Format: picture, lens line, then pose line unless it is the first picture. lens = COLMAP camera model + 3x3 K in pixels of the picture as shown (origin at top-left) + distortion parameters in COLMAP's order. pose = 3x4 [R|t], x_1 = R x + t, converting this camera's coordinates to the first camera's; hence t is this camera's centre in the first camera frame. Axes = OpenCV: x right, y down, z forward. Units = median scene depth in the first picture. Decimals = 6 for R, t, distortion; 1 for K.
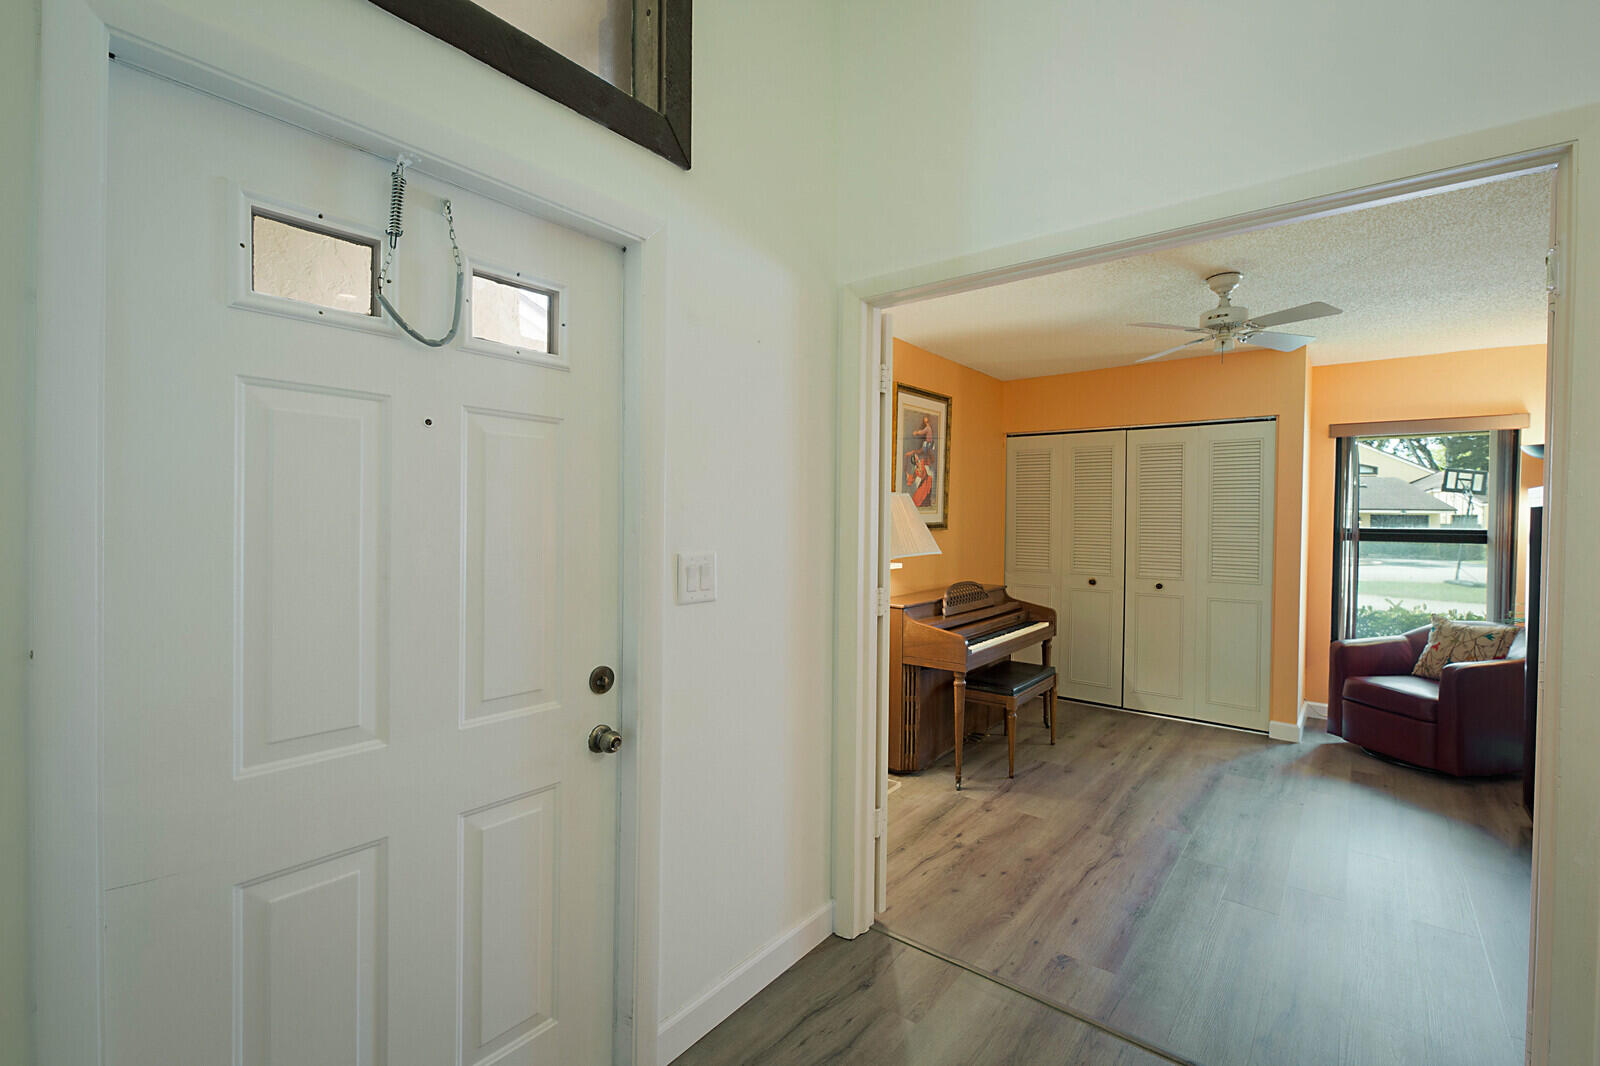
lens RADIAL K [[701.4, 0, 807.7], [0, 701.4, 524.2], [0, 0, 1]] dist [-0.001960, 0.000178]
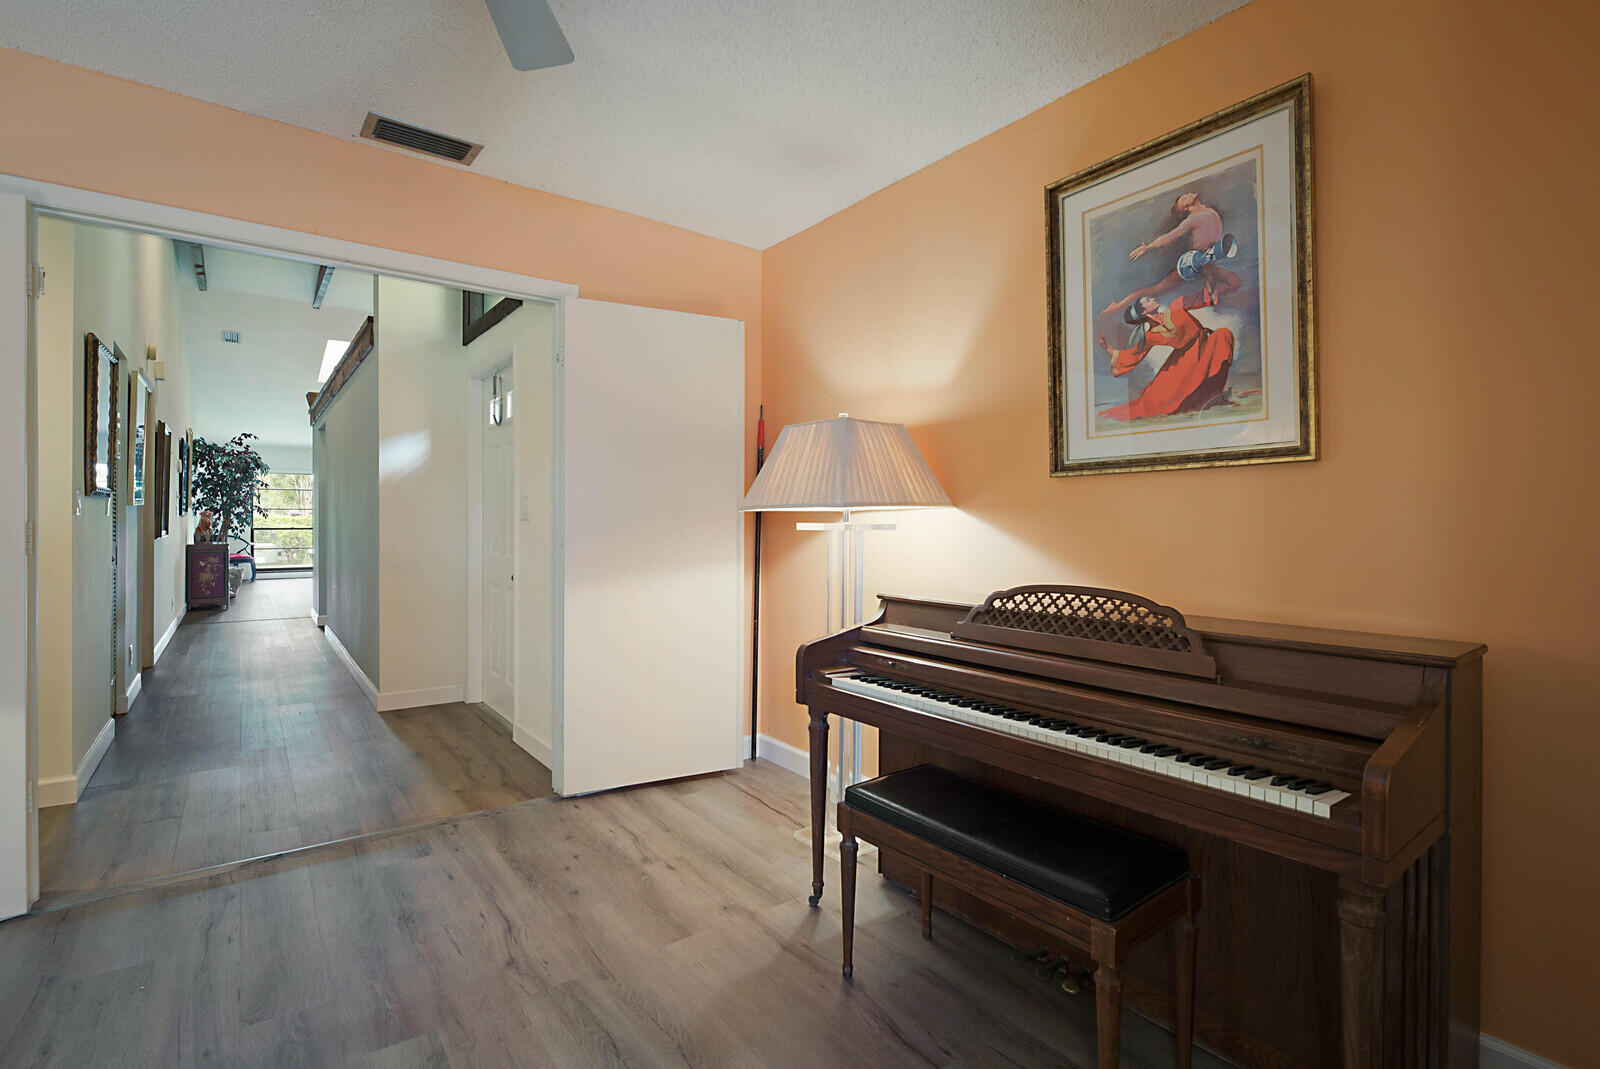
lens RADIAL K [[701.4, 0, 765.0], [0, 701.4, 518.7], [0, 0, 1]] dist [-0.001960, 0.000178]
pose [[-0.260755, -0.013813, -0.965306, 0.766991], [-0.014337, 0.999843, -0.010435, 0.056347], [0.965299, 0.011119, -0.260912, 1.062582]]
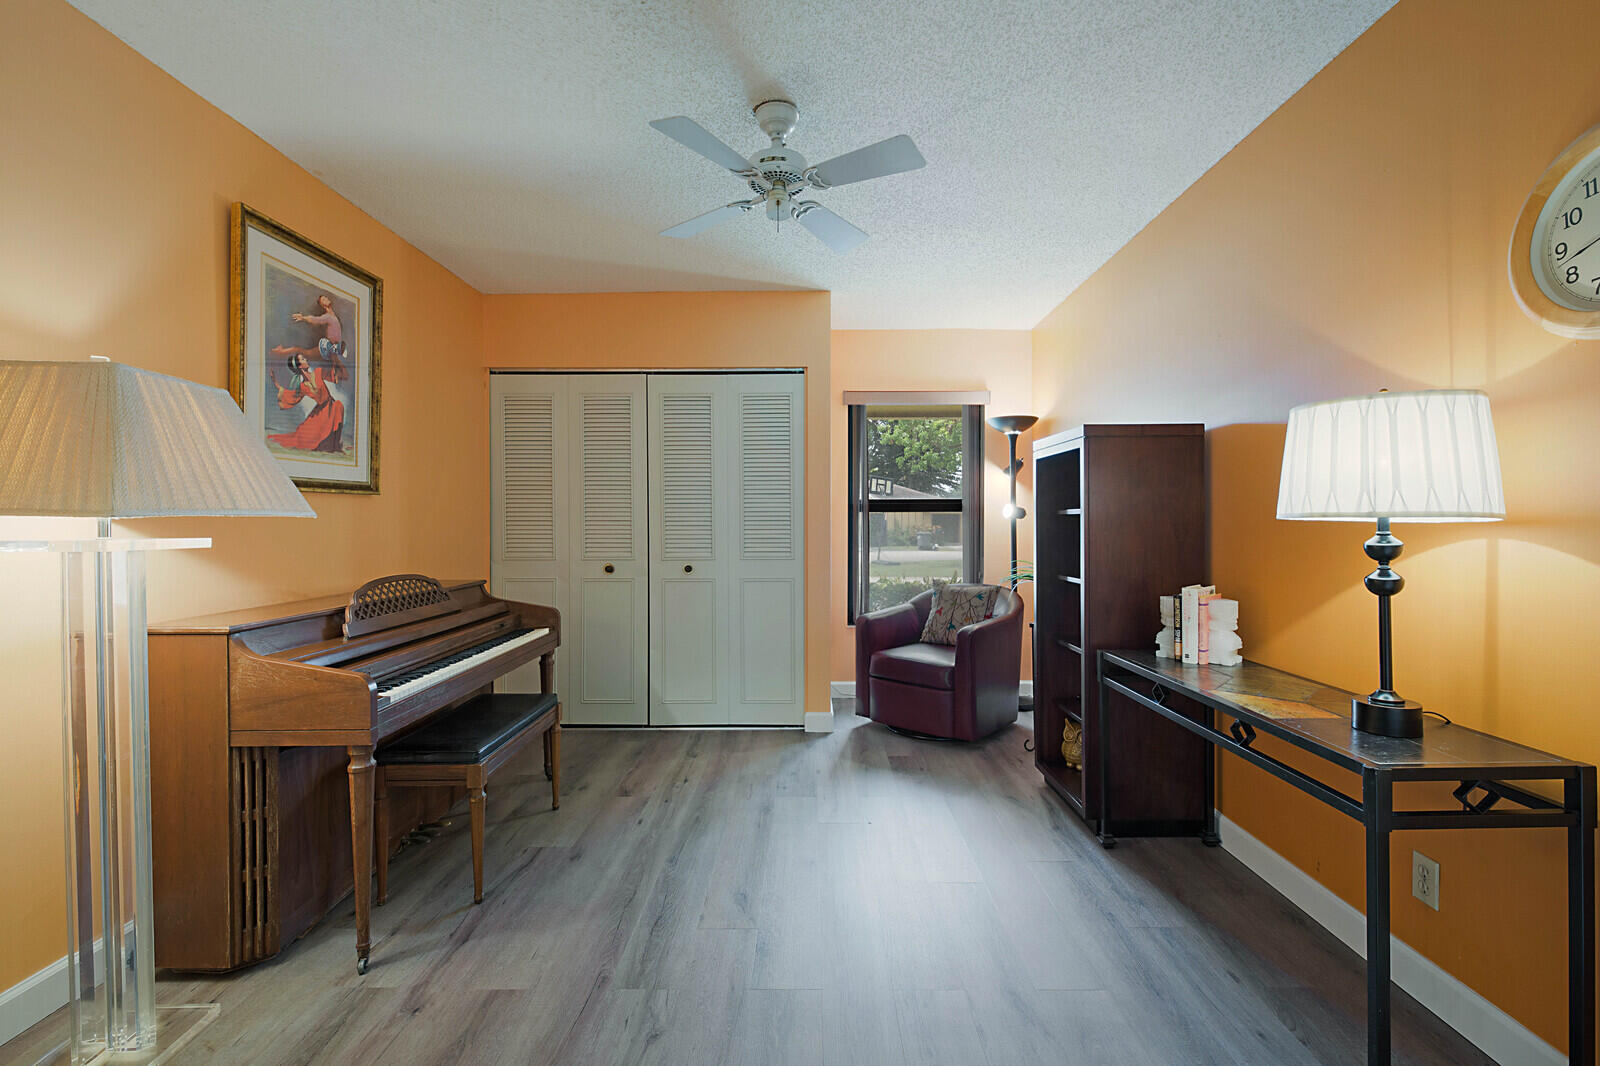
lens RADIAL K [[701.4, 0, 803.9], [0, 701.4, 524.3], [0, 0, 1]] dist [-0.001960, 0.000178]
pose [[0.795113, -0.017594, 0.606207, 0.157796], [0.019745, 0.999800, 0.003119, 0.050464], [-0.606140, 0.009490, 0.795301, 0.369065]]
